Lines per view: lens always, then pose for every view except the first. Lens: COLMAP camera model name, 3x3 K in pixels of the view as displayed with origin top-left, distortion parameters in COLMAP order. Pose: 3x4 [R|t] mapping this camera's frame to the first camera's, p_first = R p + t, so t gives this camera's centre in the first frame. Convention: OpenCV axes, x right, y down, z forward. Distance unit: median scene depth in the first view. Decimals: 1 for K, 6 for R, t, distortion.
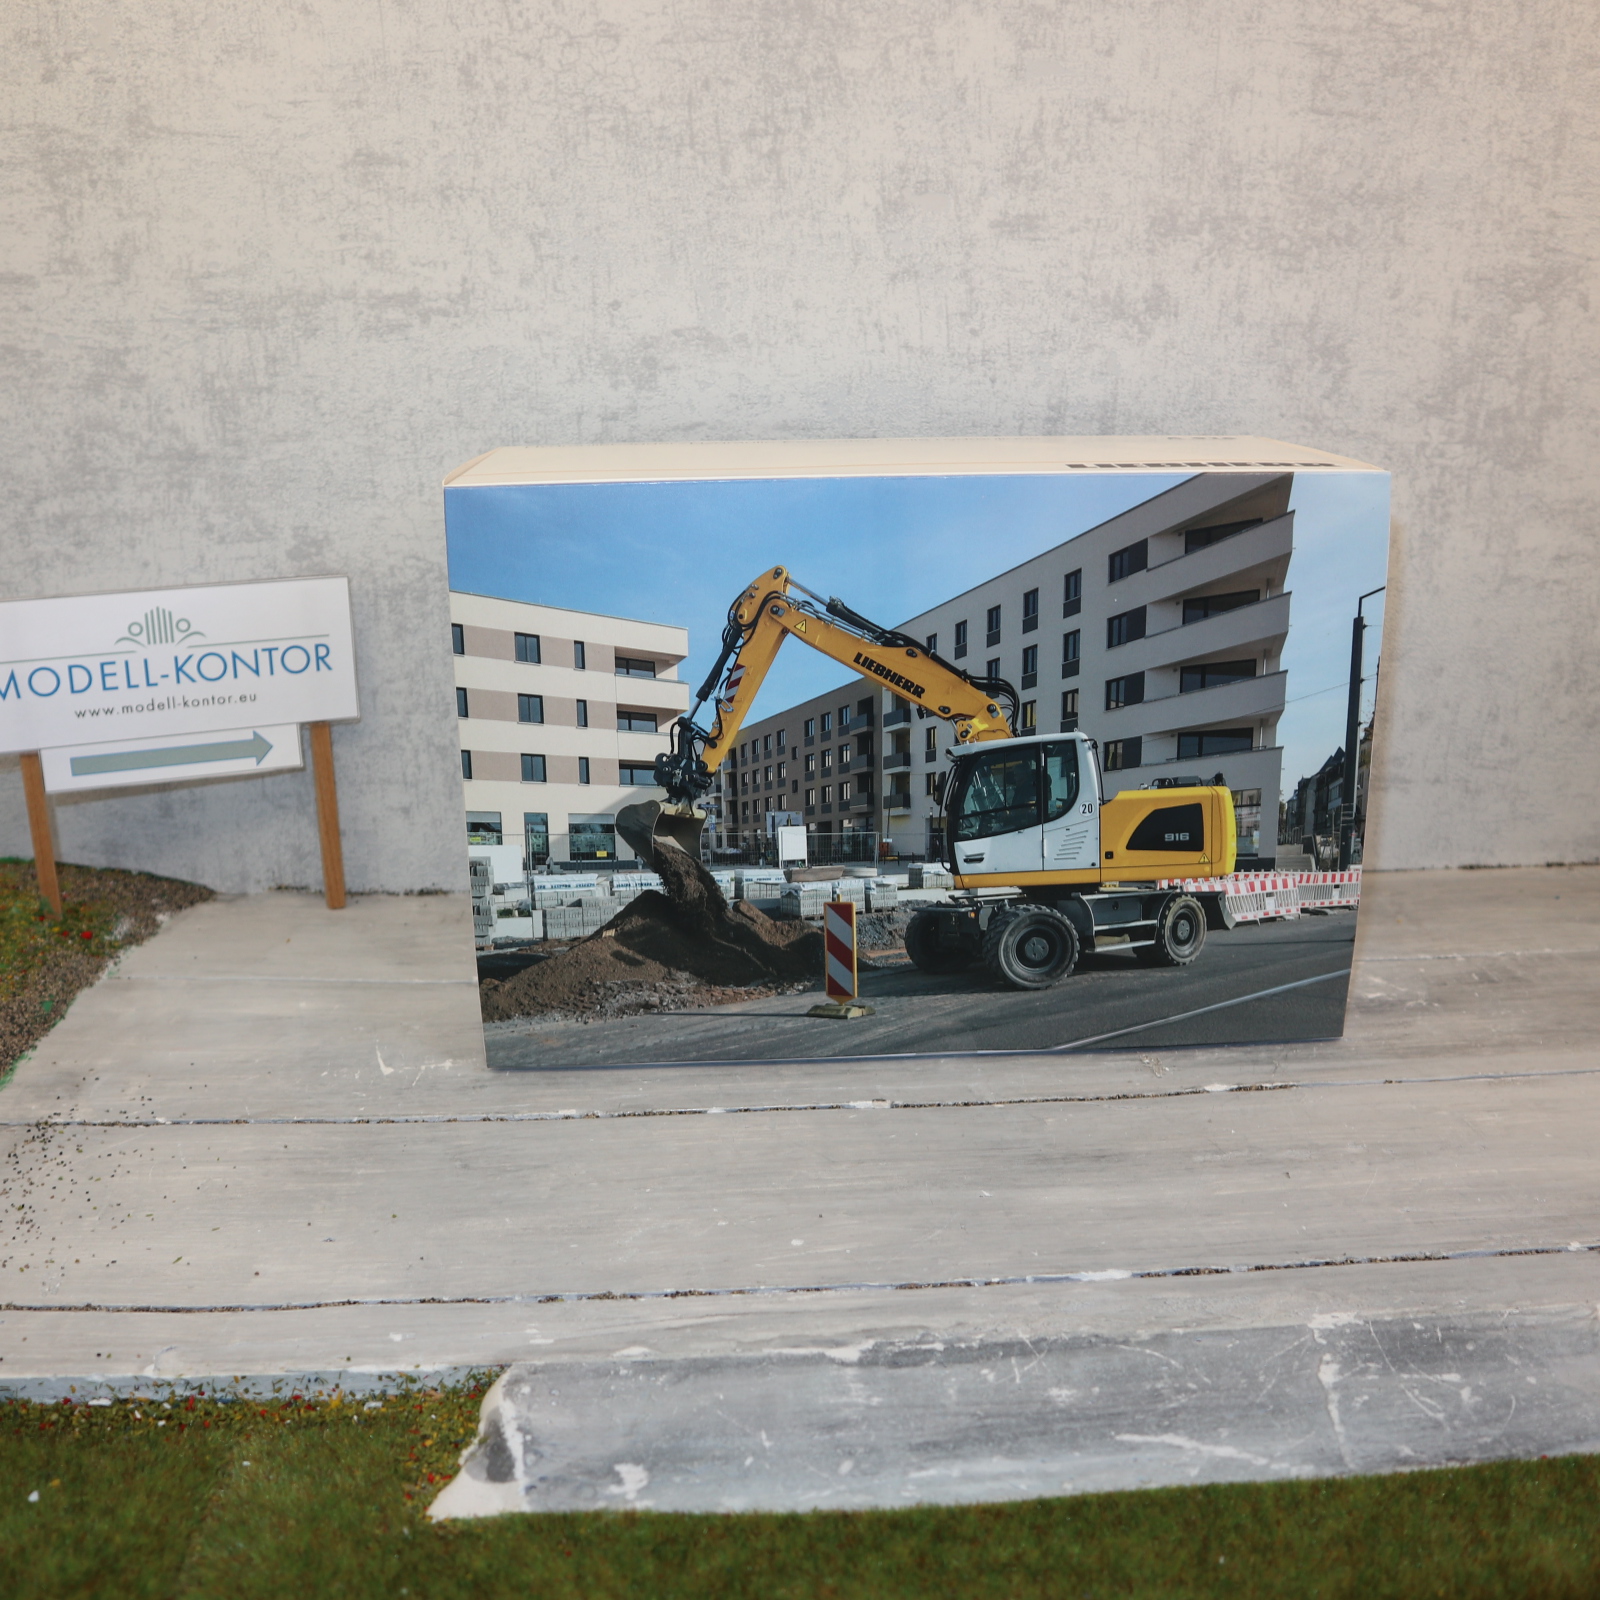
lens RADIAL K [[1718.3, 0, 799.2], [0, 1718.3, 801.0], [0, 0, 1]] dist [-0.076967, 0.000000]
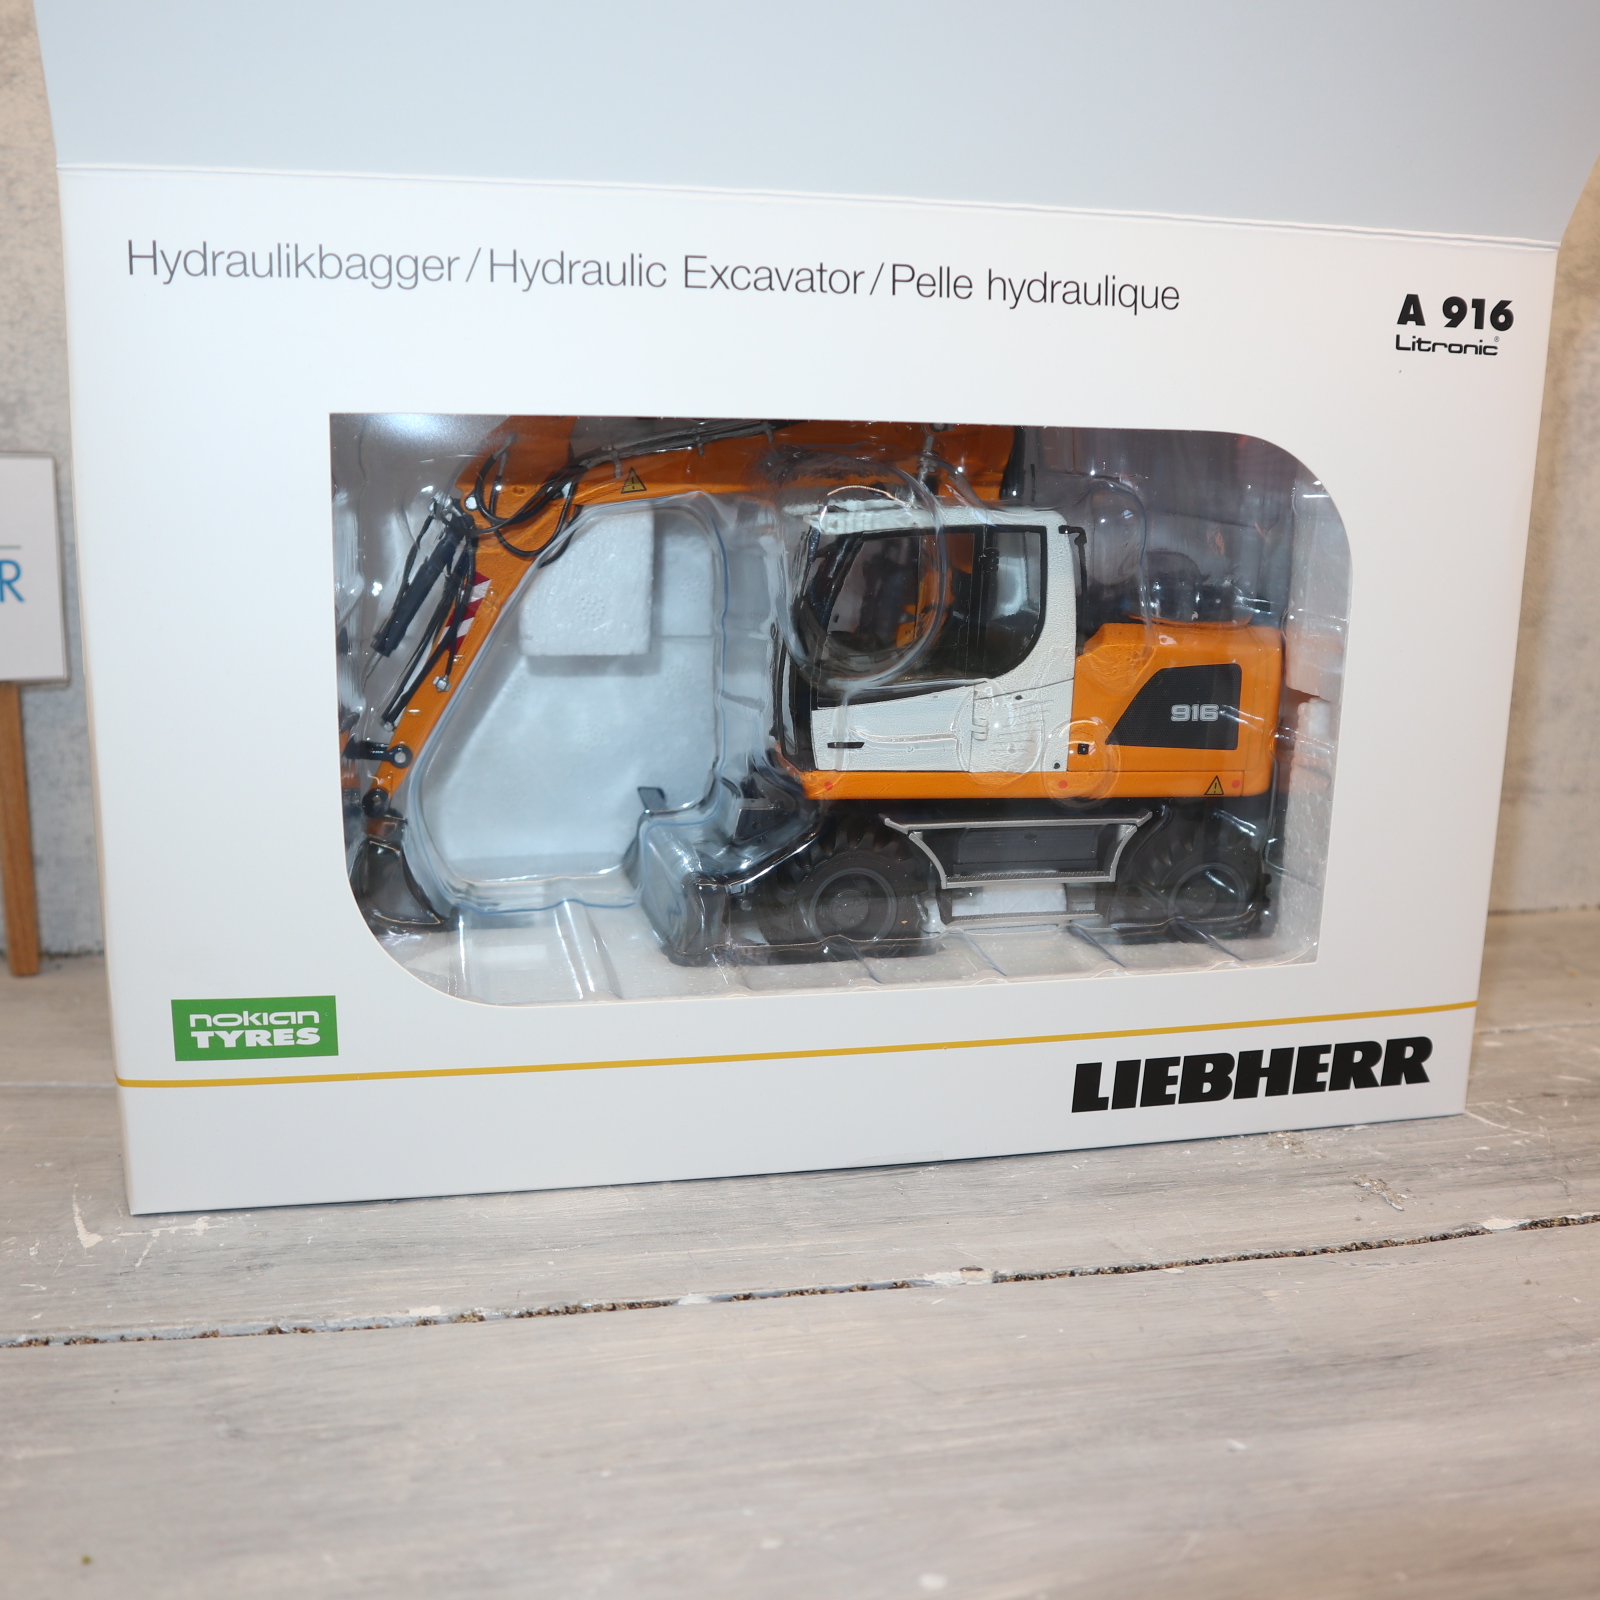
lens RADIAL K [[1718.3, 0, 800.1], [0, 1718.3, 798.2], [0, 0, 1]] dist [-0.076967, 0.000000]
pose [[0.990616, 0.001627, 0.136666, -0.088785], [0.007846, 0.997603, -0.068748, 0.054669], [-0.136451, 0.069175, 0.988229, 0.422963]]
